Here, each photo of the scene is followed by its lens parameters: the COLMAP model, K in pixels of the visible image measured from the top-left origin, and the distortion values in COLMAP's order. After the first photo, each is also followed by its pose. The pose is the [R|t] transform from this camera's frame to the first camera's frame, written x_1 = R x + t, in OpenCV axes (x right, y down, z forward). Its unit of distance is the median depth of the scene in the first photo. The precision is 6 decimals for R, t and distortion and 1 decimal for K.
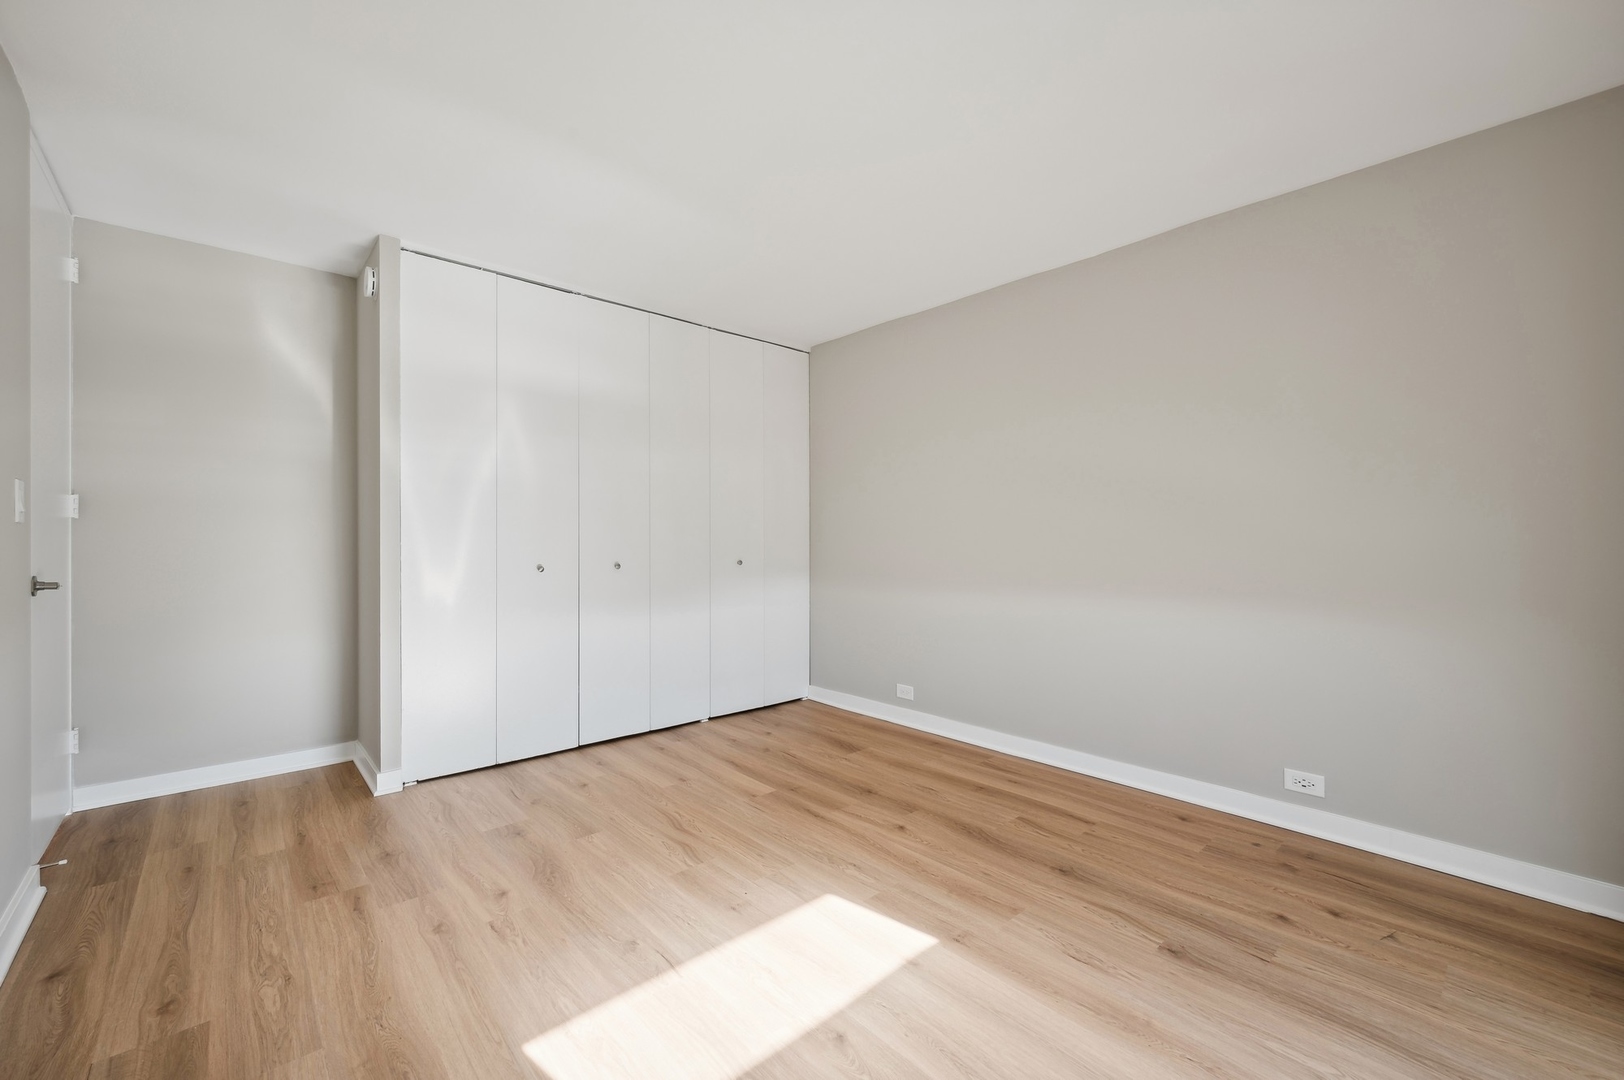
lens RADIAL K [[657.4, 0, 815.5], [0, 657.4, 538.7], [0, 0, 1]] dist [-0.001668, -0.000859]
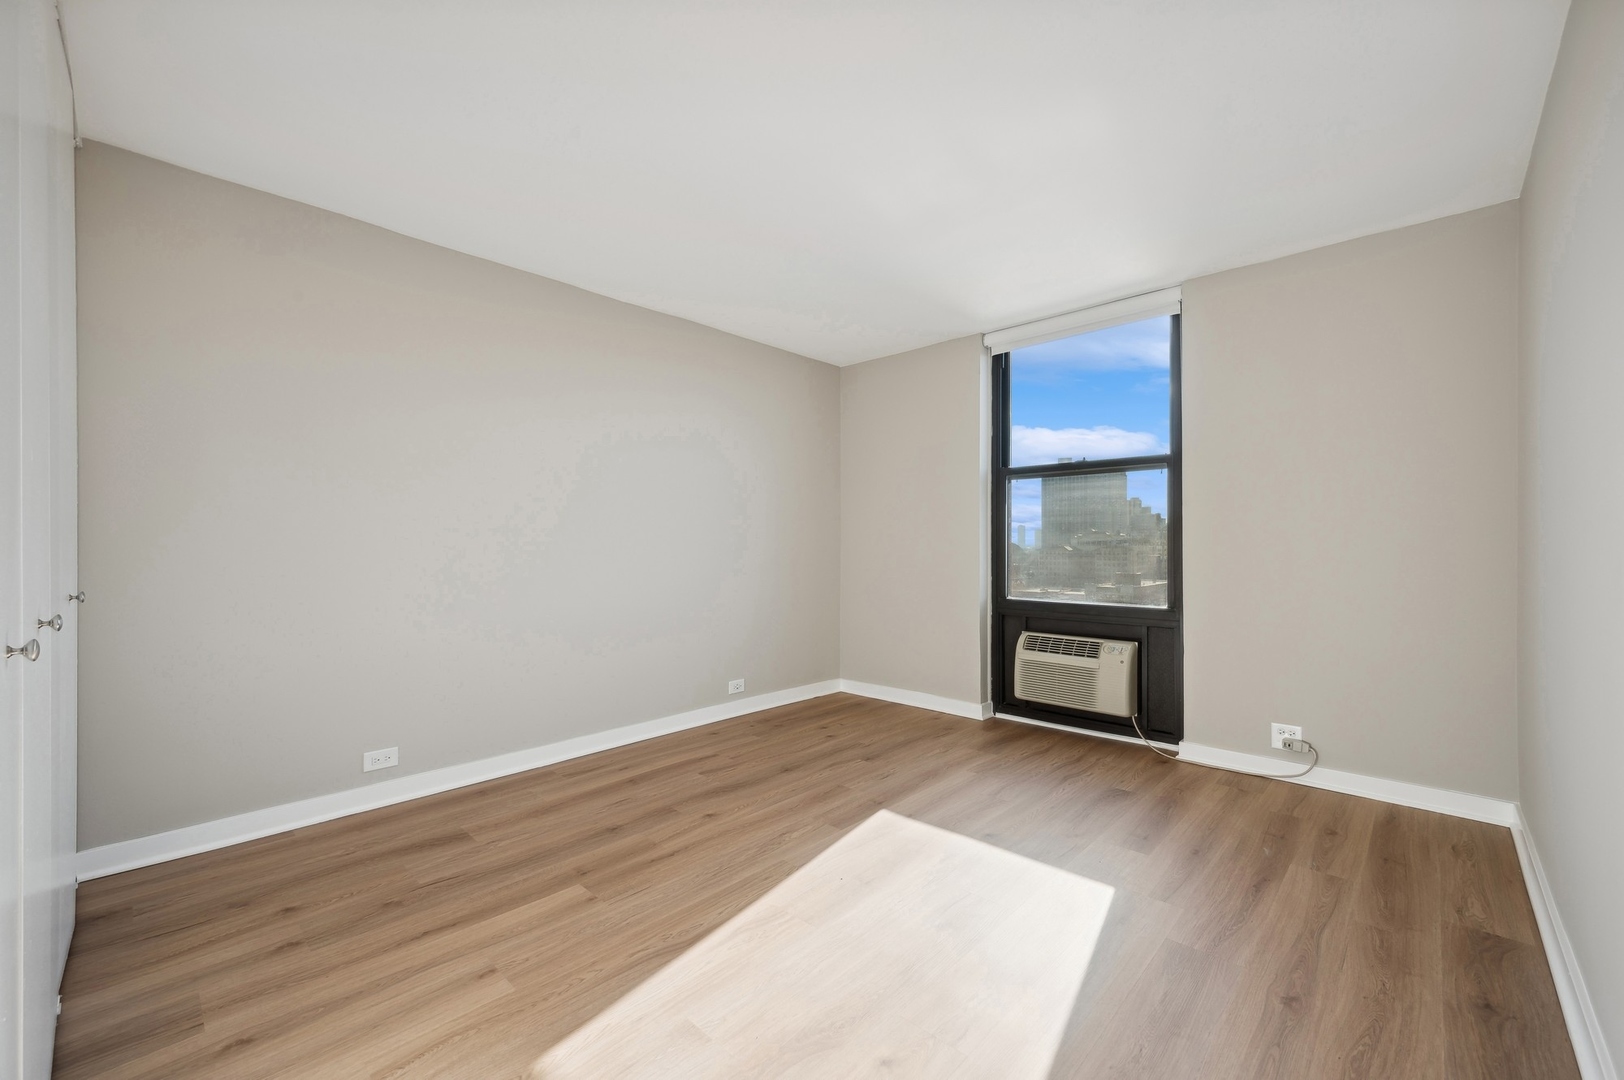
lens RADIAL K [[657.4, 0, 818.2], [0, 657.4, 534.4], [0, 0, 1]] dist [-0.001668, -0.000859]
pose [[-0.090653, 0.014146, 0.995782, -0.876149], [0.001392, 0.999900, -0.014078, 0.005595], [-0.995882, 0.000110, -0.090663, 0.862862]]
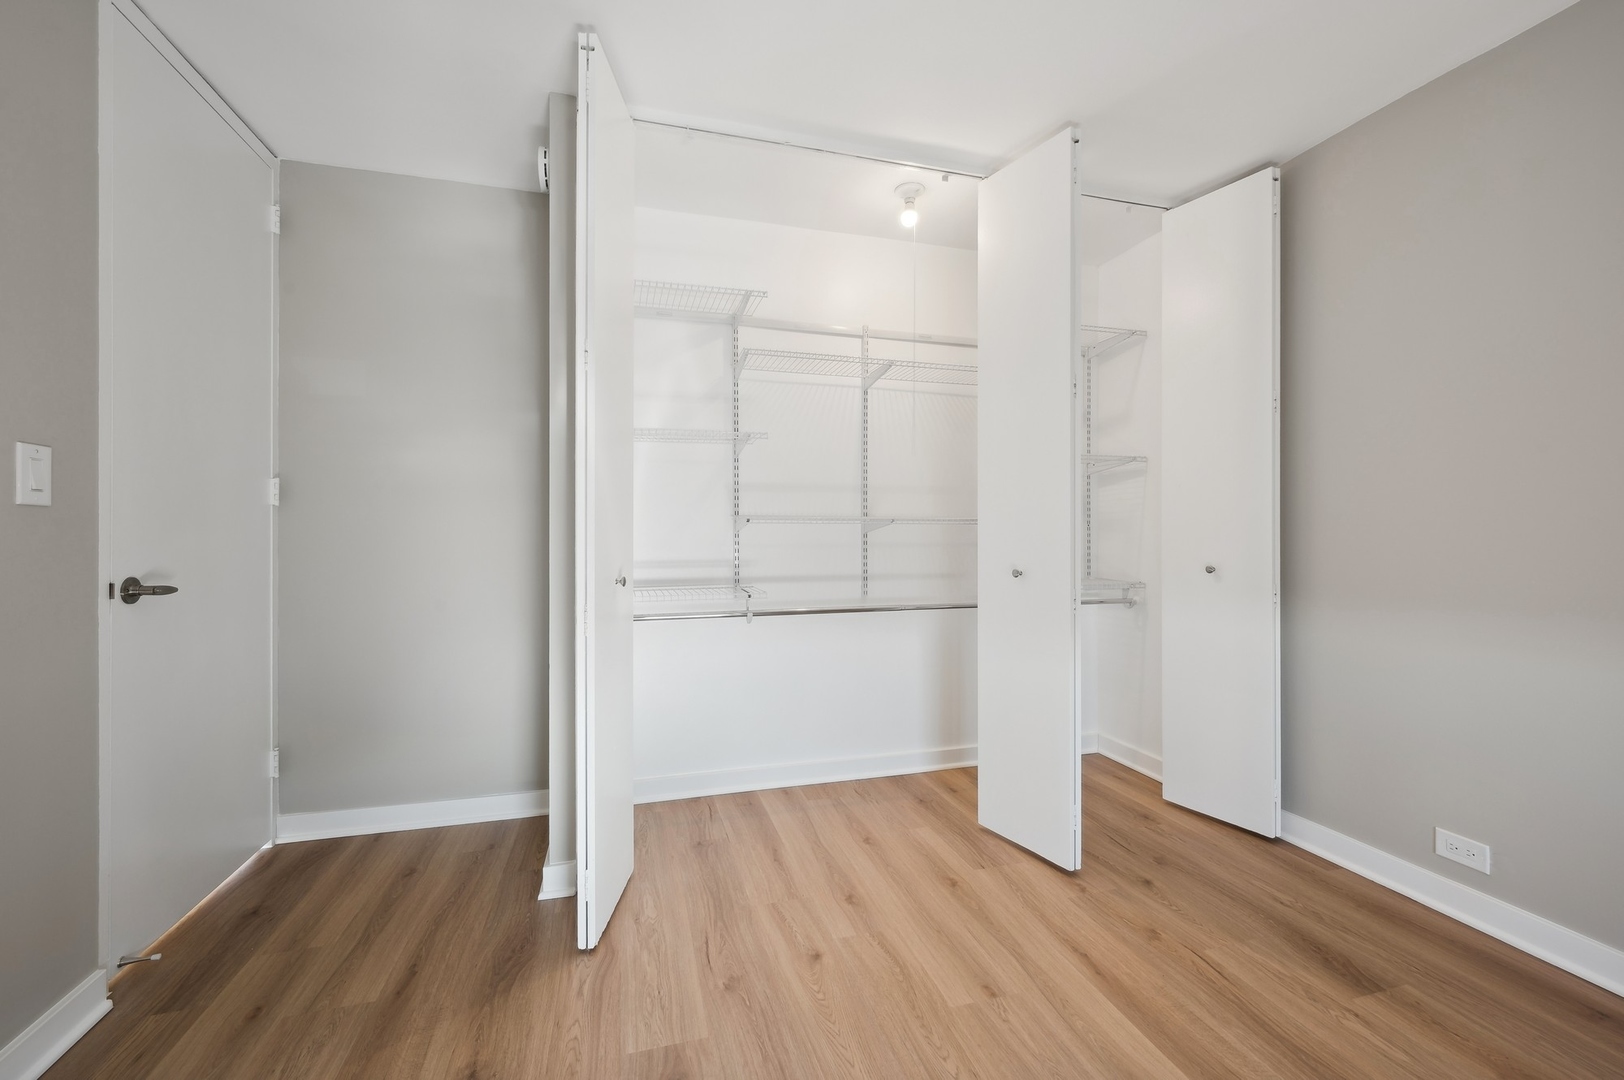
lens RADIAL K [[657.4, 0, 809.5], [0, 657.4, 537.3], [0, 0, 1]] dist [-0.001668, -0.000859]
pose [[0.897059, 0.003654, -0.441896, -0.113922], [0.000632, 0.999954, 0.009551, 0.002618], [0.441911, -0.008847, 0.897015, 0.528817]]
